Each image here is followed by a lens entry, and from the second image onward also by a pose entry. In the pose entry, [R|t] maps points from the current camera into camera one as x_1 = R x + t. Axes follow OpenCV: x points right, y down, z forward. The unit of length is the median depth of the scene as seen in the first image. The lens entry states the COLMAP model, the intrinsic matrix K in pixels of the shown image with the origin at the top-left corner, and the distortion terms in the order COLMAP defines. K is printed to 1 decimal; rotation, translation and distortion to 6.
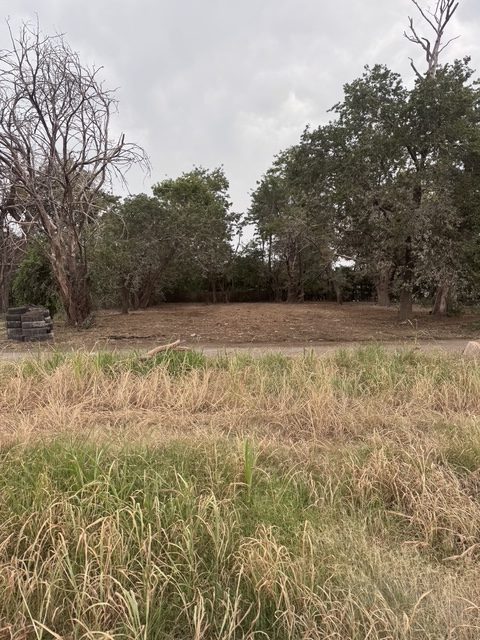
lens RADIAL K [[495.5, 0, 232.1], [0, 495.5, 320.0], [0, 0, 1]] dist [0.006746, -0.000843]
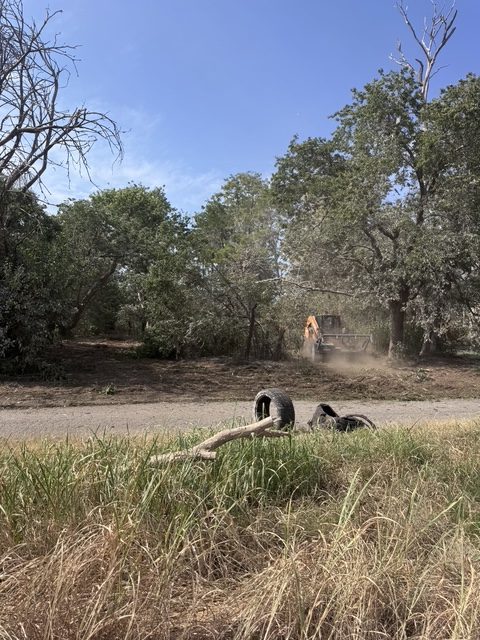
lens RADIAL K [[495.5, 0, 232.1], [0, 495.5, 320.0], [0, 0, 1]] dist [0.006746, -0.000843]
pose [[0.982112, 0.057744, 0.179225, -0.091754], [-0.045068, 0.996238, -0.074012, -0.005496], [-0.182825, 0.064611, 0.981020, 0.198389]]
